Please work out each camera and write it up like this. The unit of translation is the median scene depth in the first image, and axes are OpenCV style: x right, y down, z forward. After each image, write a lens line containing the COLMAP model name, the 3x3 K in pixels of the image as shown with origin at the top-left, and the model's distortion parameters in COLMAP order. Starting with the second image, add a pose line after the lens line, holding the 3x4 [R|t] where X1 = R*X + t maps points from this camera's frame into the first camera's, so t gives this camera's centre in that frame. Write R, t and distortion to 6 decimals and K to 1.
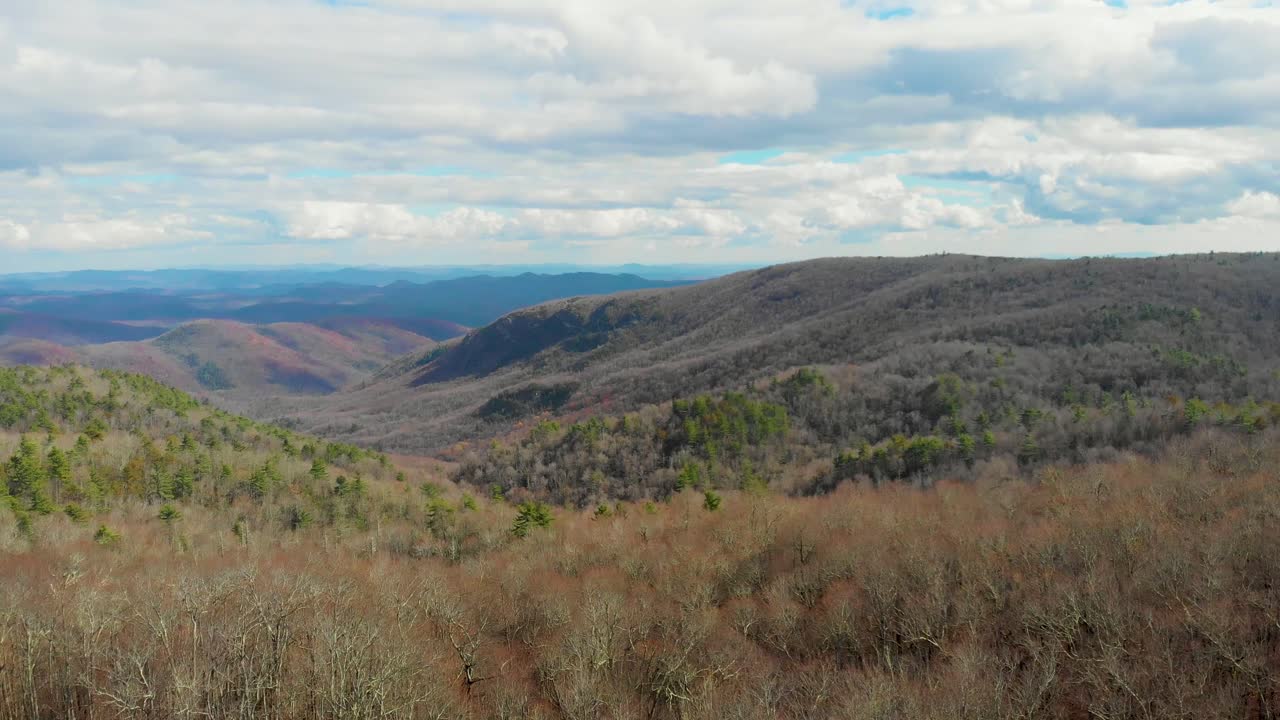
lens RADIAL K [[982.9, 0, 686.6], [0, 982.9, 356.8], [0, 0, 1]] dist [0.007491, 0.005093]
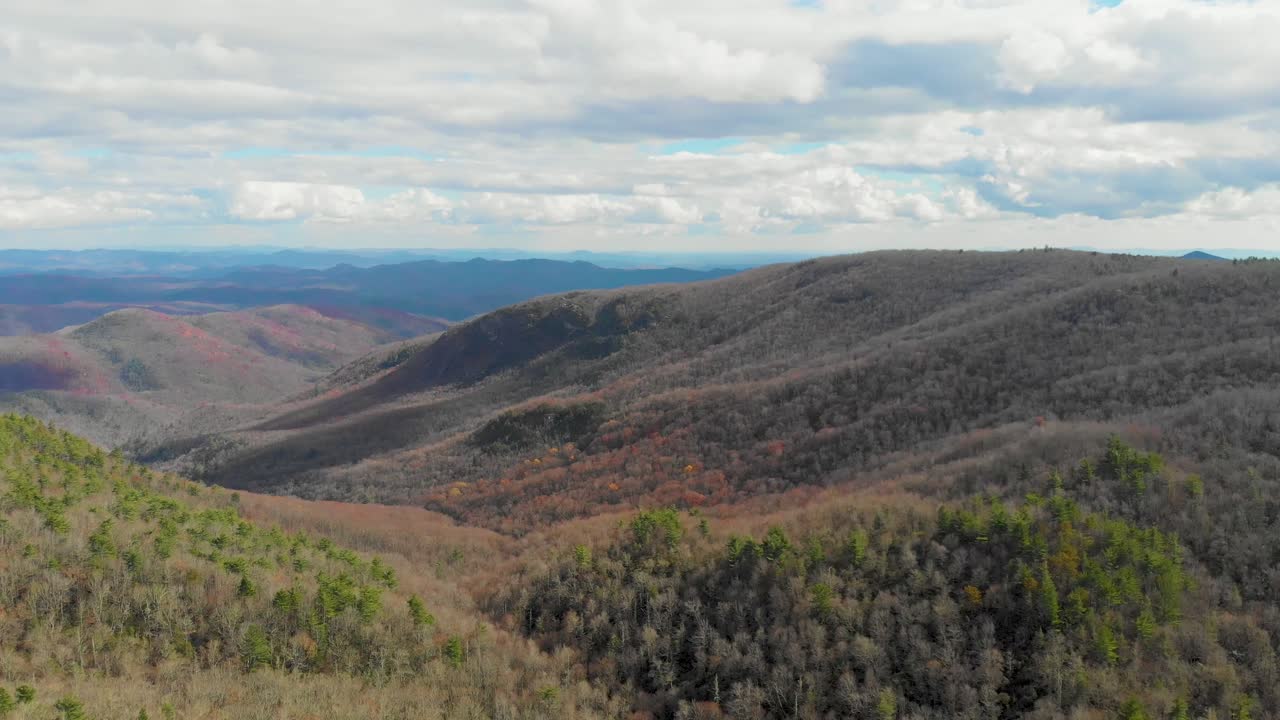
lens RADIAL K [[936.2, 0, 640.8], [0, 936.2, 321.7], [0, 0, 1]] dist [-0.001686, -0.002988]
pose [[0.999215, 0.013237, 0.037349, -0.073308], [-0.012557, 0.999752, -0.018403, -0.017885], [-0.037583, 0.017920, 0.999133, 0.165356]]
